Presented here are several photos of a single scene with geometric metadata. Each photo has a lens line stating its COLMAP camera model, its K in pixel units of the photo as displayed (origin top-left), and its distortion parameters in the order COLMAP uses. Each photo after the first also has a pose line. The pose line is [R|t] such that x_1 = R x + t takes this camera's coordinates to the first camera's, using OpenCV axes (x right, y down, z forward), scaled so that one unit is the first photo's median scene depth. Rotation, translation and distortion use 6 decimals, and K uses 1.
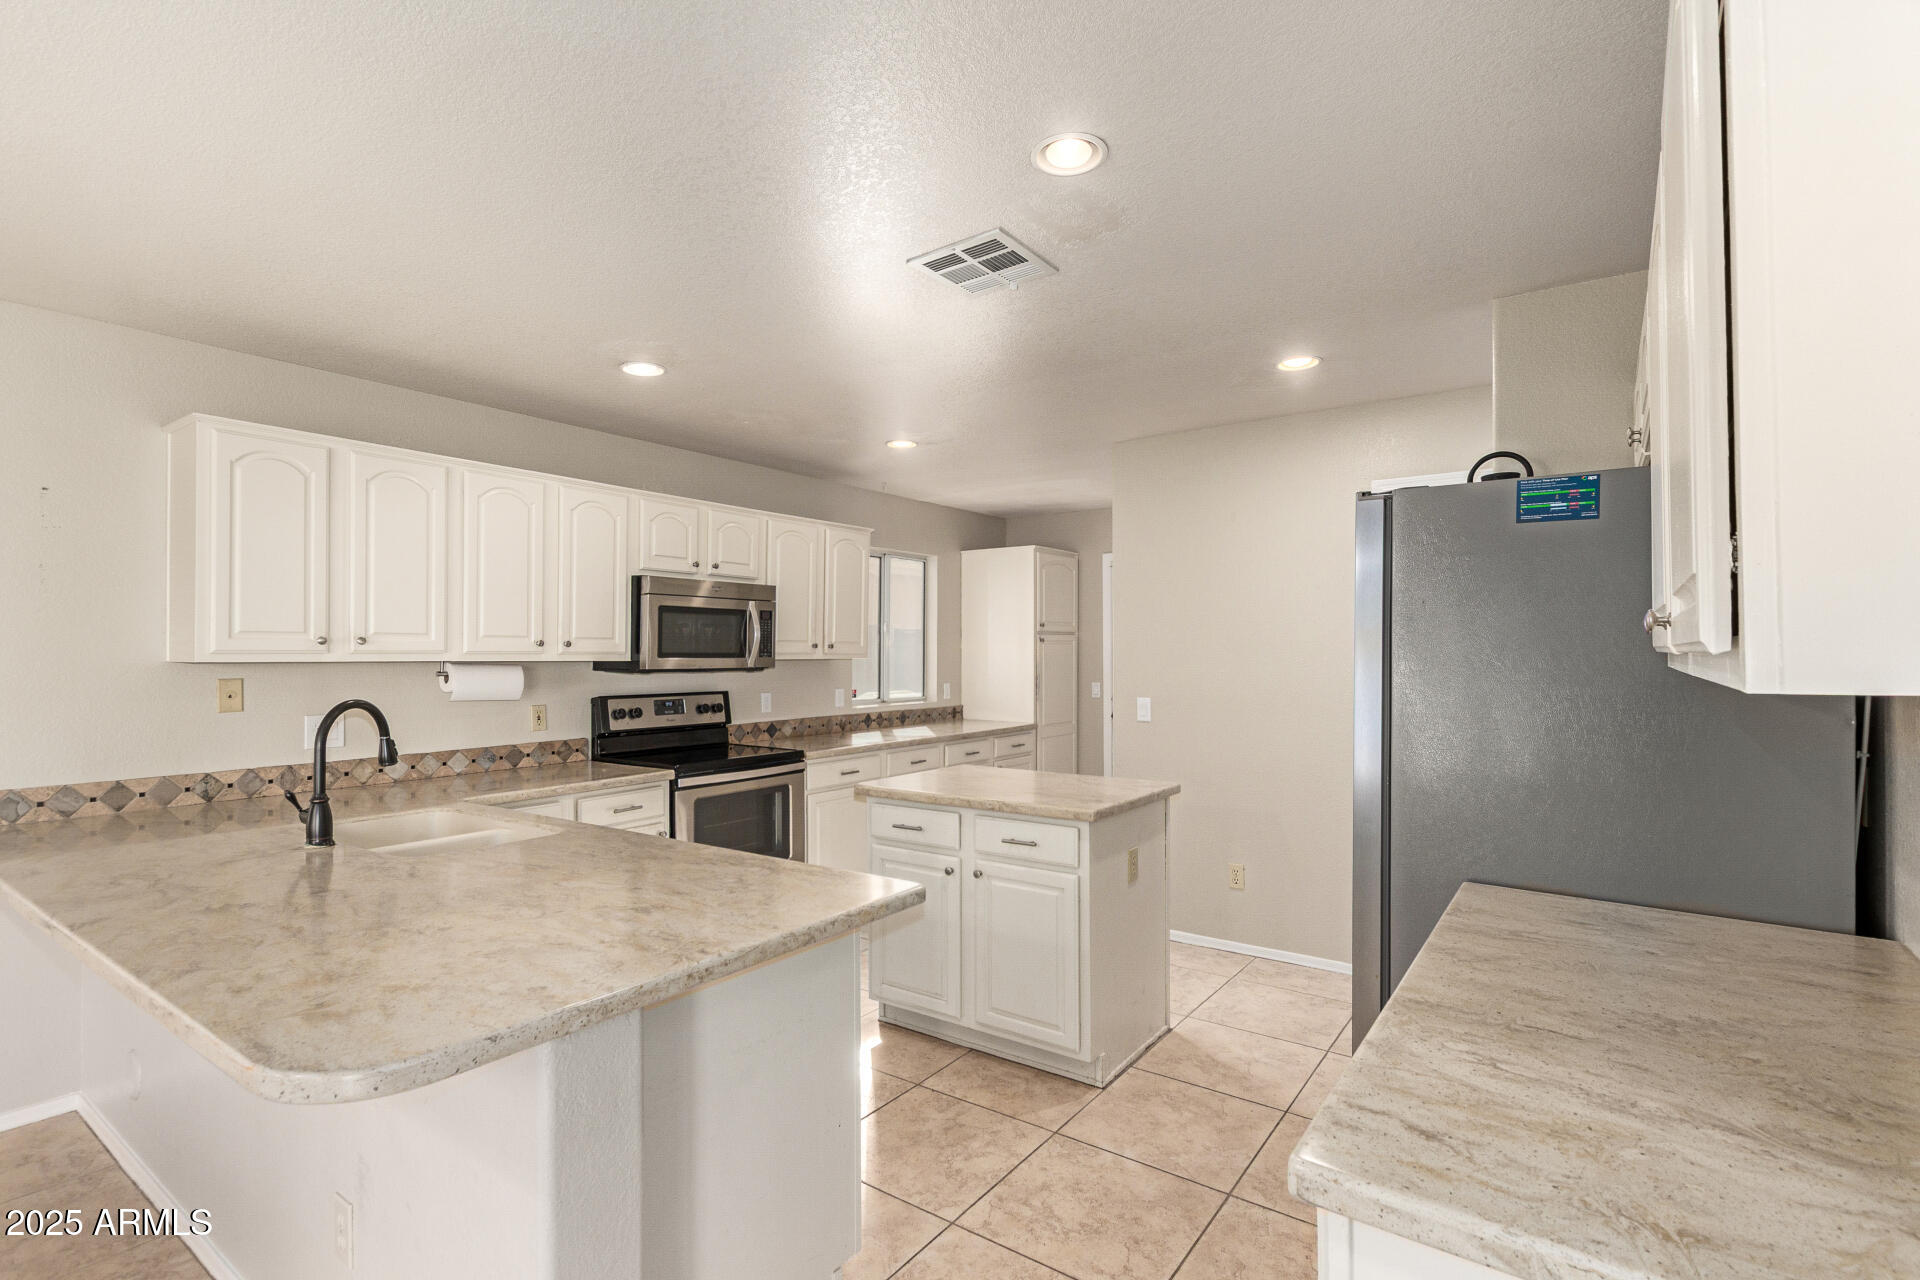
lens RADIAL K [[897.6, 0, 954.5], [0, 897.6, 650.9], [0, 0, 1]] dist [0.001046, -0.001152]
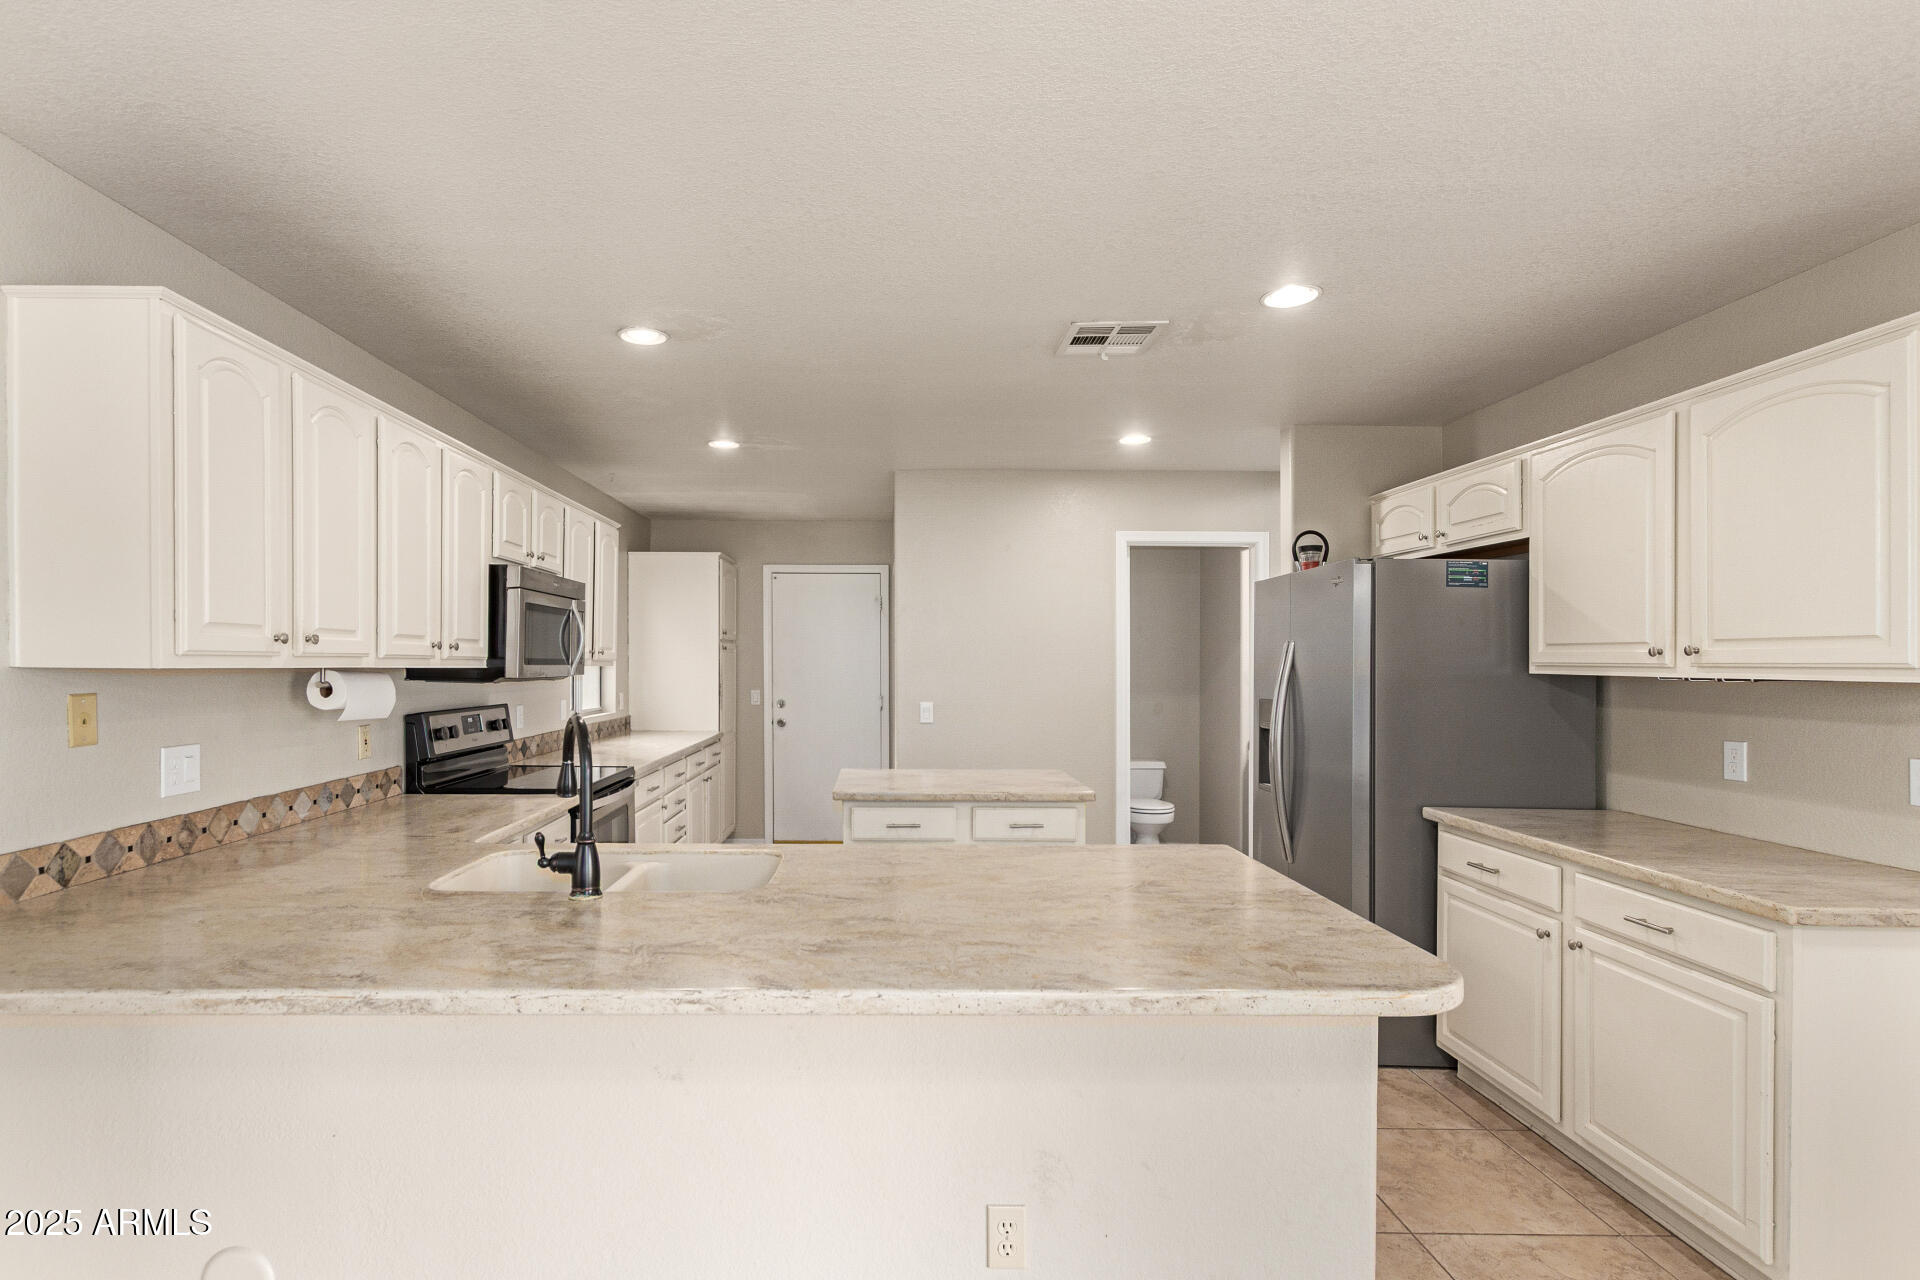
lens RADIAL K [[905.9, 0, 920.3], [0, 905.9, 640.5], [0, 0, 1]] dist [0.001379, -0.000570]
pose [[0.818636, 0.020026, 0.573964, -0.589707], [-0.008326, 0.999701, -0.023006, 0.001832], [-0.574253, 0.014054, 0.818558, 0.099681]]
